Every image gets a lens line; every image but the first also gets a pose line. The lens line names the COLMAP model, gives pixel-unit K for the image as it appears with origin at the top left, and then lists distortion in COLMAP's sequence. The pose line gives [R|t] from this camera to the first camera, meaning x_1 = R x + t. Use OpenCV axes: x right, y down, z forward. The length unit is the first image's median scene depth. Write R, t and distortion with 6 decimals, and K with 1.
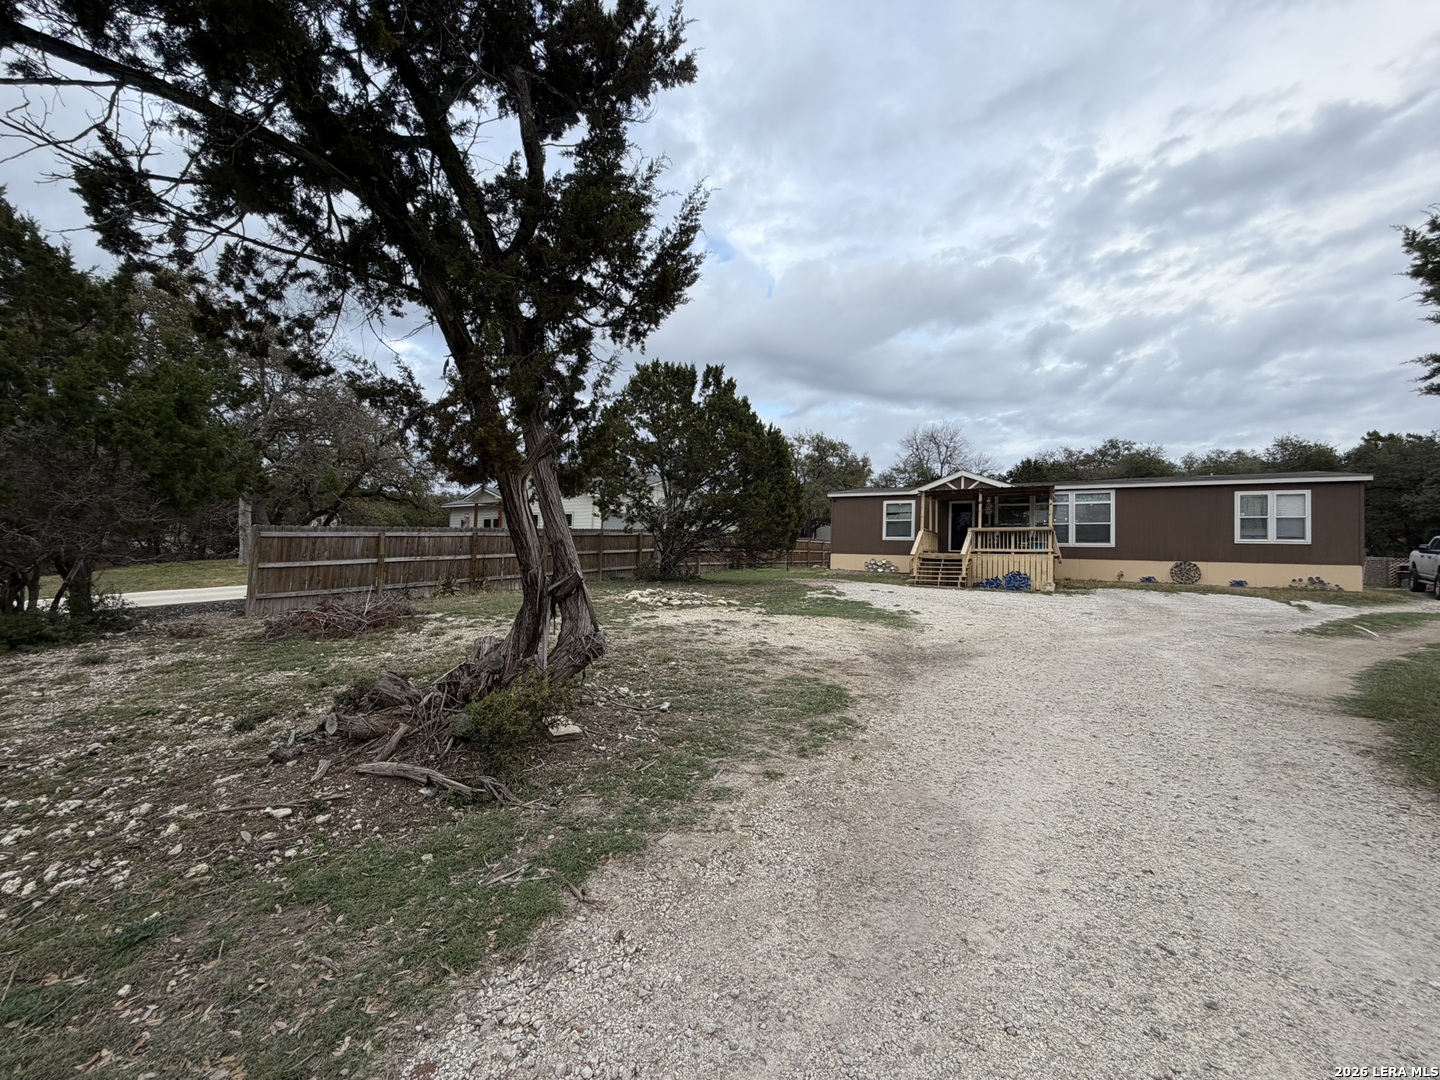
lens RADIAL K [[573.2, 0, 720.0], [0, 573.2, 540.0], [0, 0, 1]] dist [-0.002009, 0.000149]
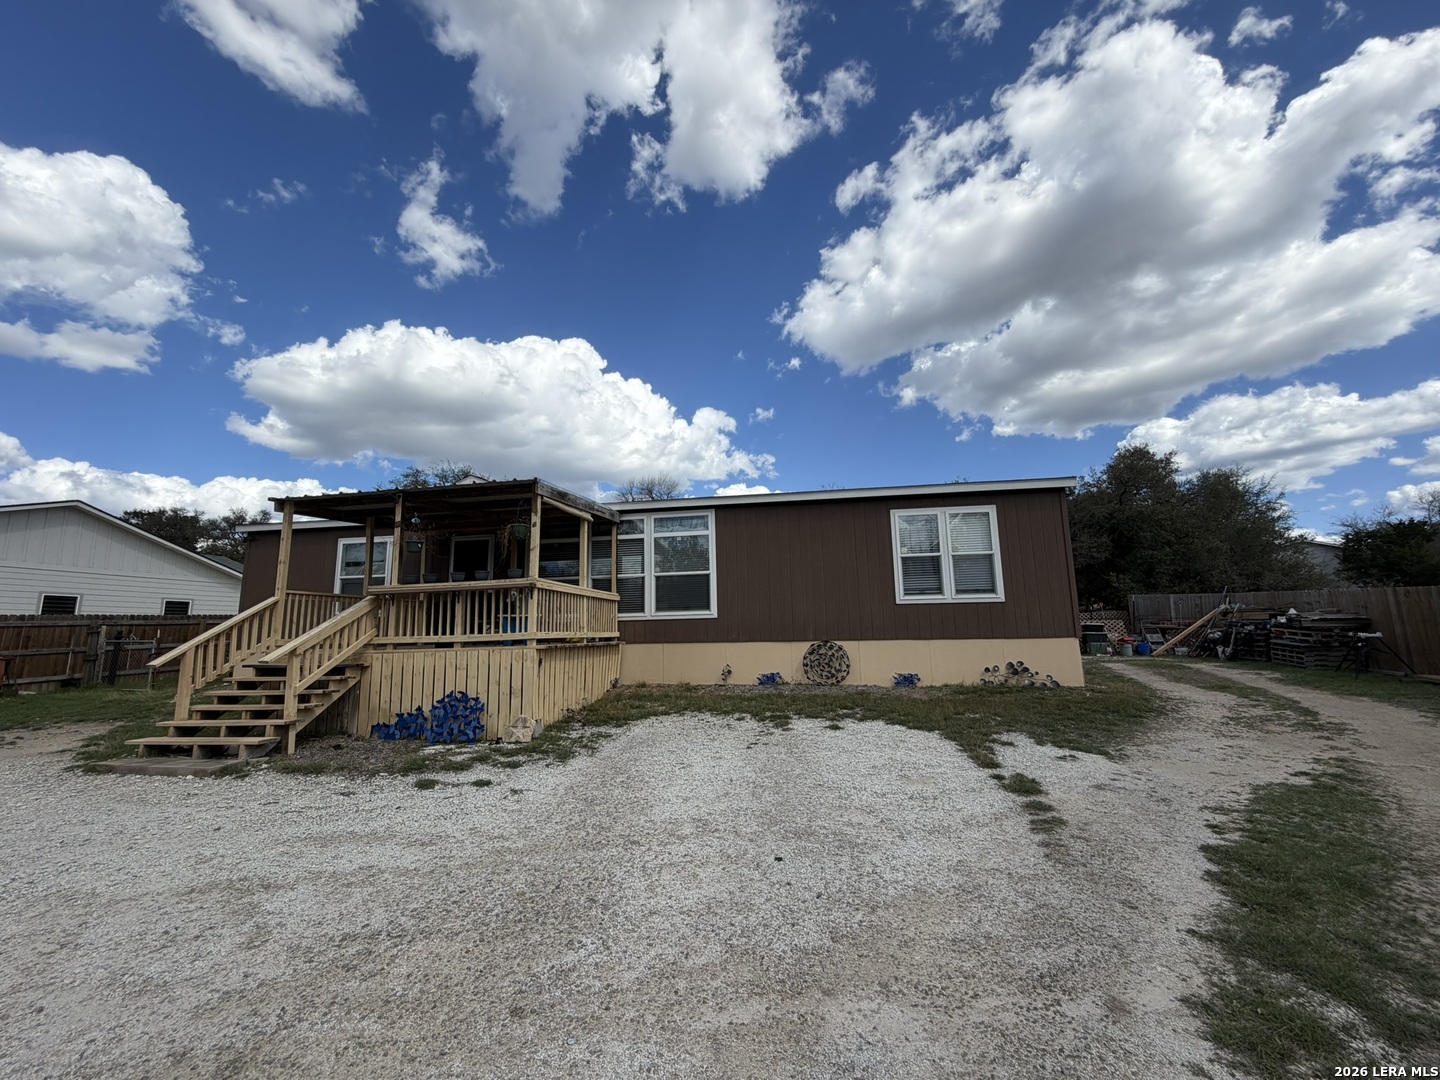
lens RADIAL K [[573.2, 0, 720.0], [0, 573.2, 540.0], [0, 0, 1]] dist [-0.002009, 0.000149]
pose [[0.921631, 0.013125, 0.387846, 0.534625], [0.034530, 0.992690, -0.115646, 0.002494], [-0.386528, 0.119976, 0.914441, 0.562003]]
